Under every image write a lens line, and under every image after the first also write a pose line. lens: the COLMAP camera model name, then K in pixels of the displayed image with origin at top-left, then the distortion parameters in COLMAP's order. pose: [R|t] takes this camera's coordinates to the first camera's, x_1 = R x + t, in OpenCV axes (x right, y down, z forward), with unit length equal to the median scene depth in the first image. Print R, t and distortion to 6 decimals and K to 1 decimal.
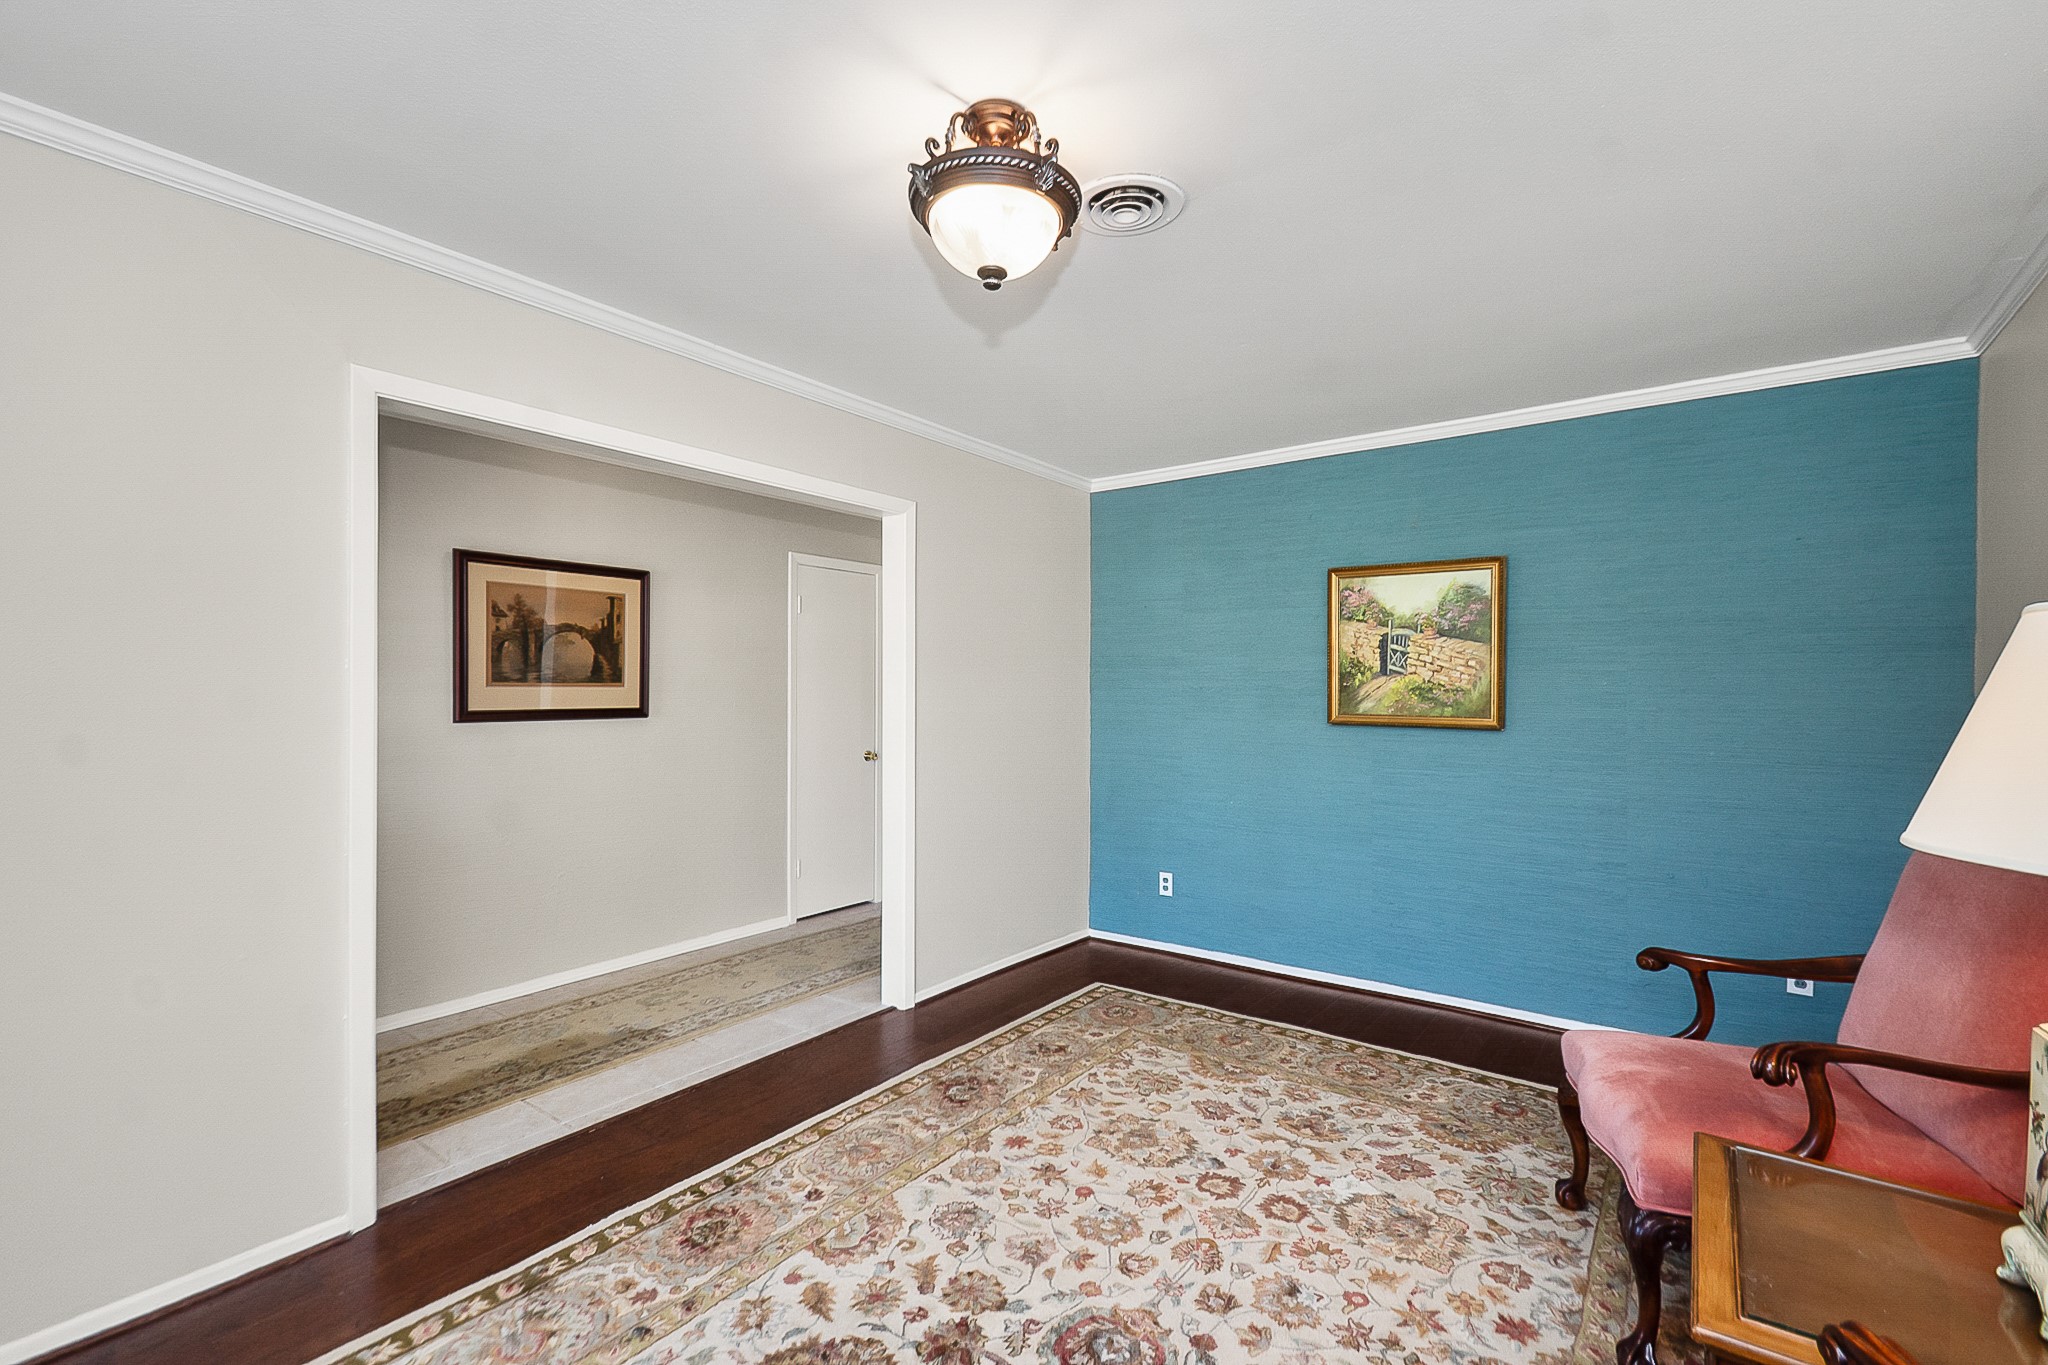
lens RADIAL K [[887.8, 0, 1019.8], [0, 887.8, 685.5], [0, 0, 1]] dist [0.003175, -0.000290]
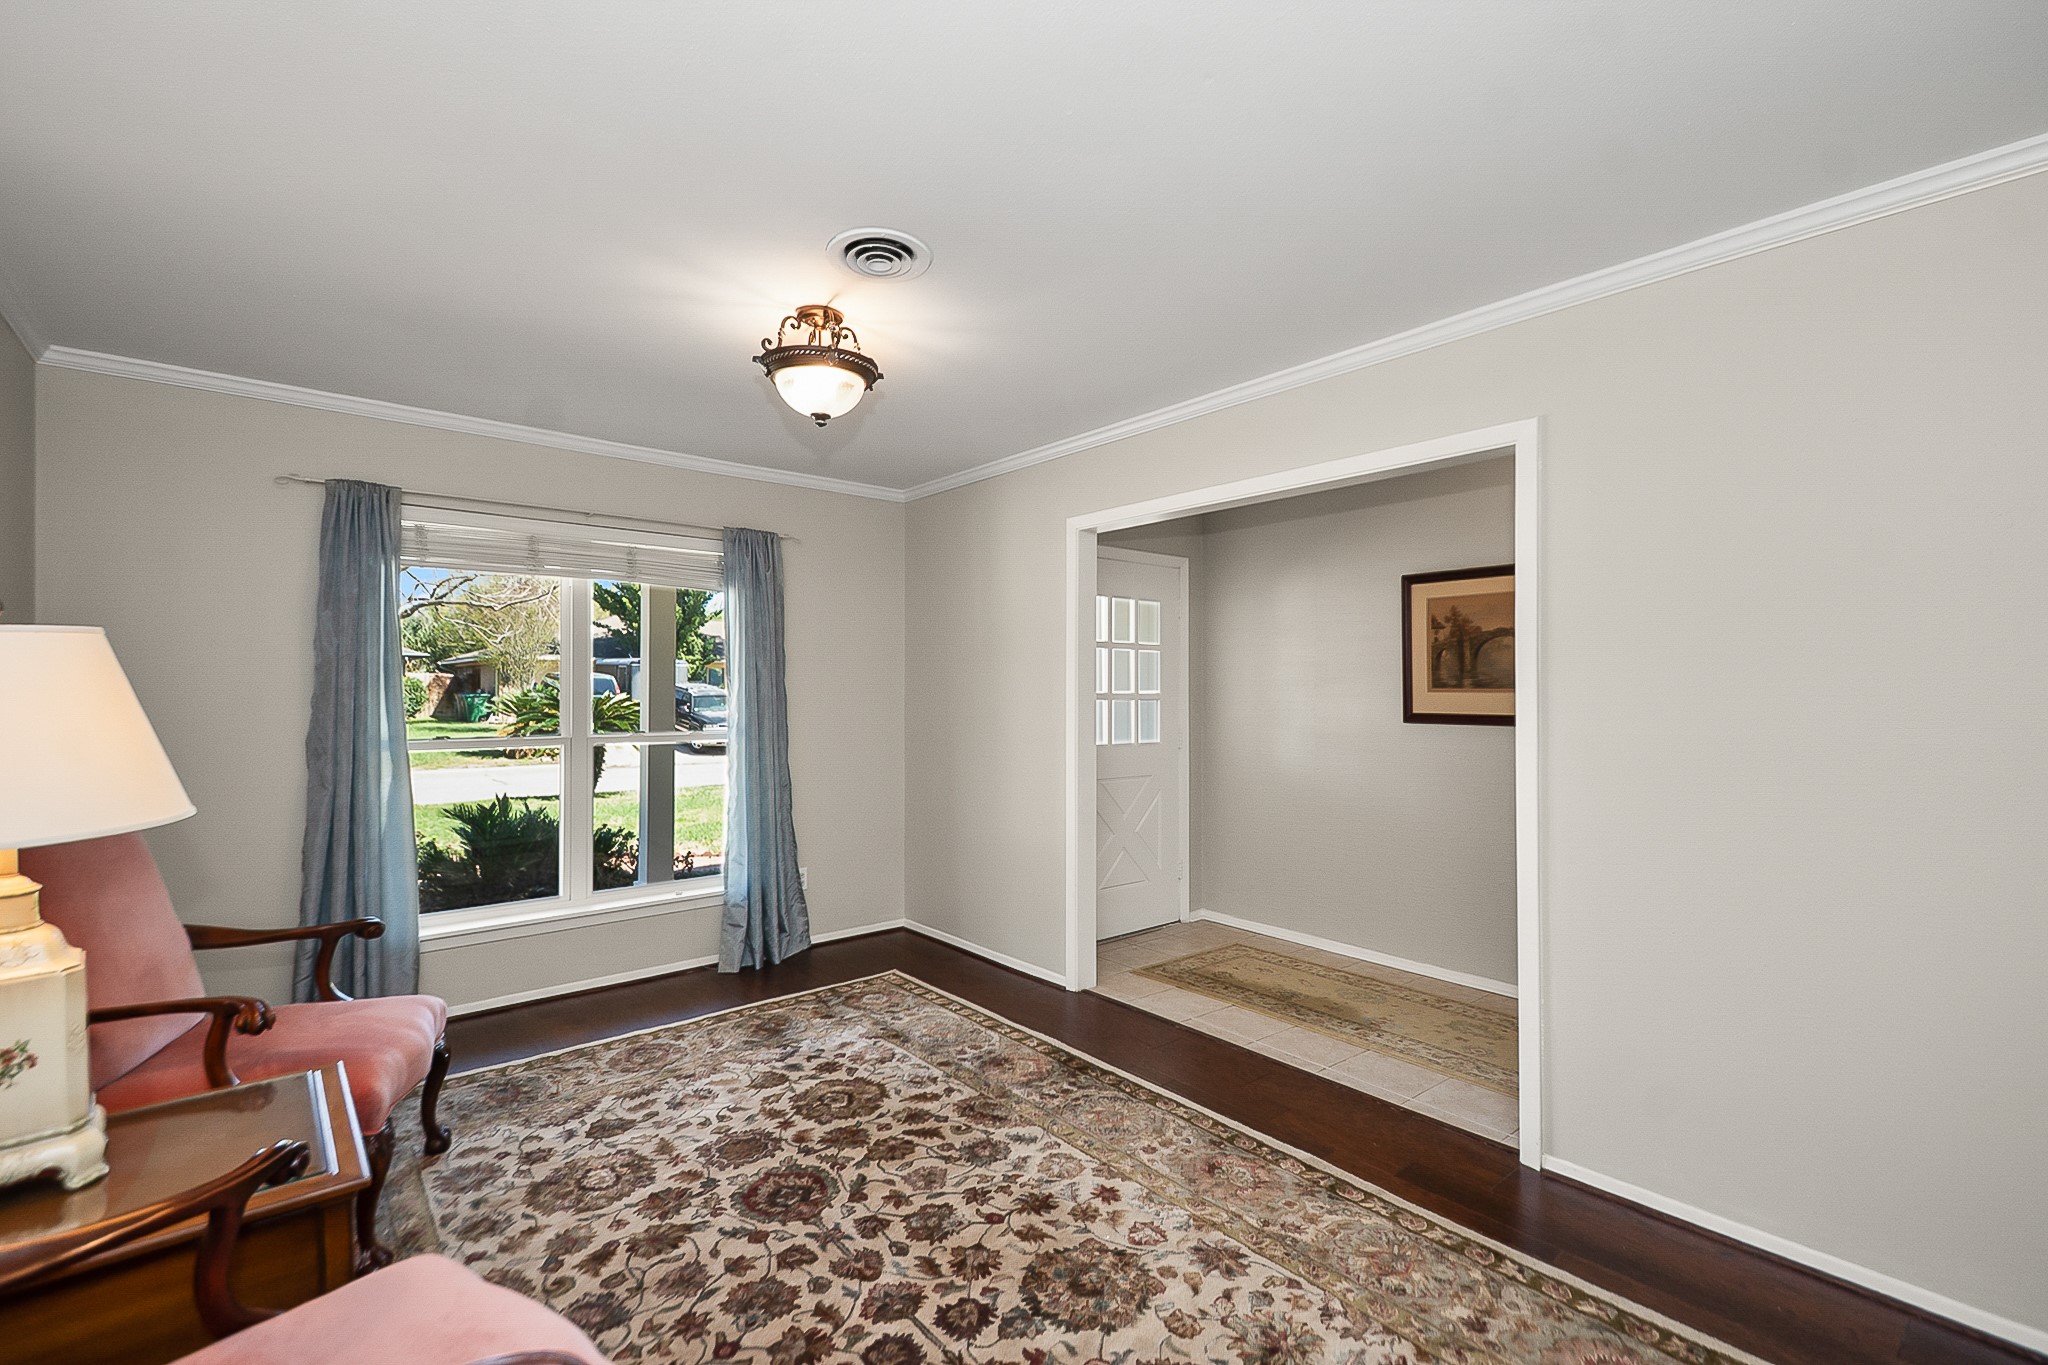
lens RADIAL K [[887.8, 0, 1022.3], [0, 887.8, 674.4], [0, 0, 1]] dist [0.003175, -0.000290]
pose [[-0.214209, -0.017673, -0.976628, 0.912517], [-0.003216, 0.999844, -0.017388, -0.000032], [0.976782, -0.000584, -0.214233, 1.112913]]
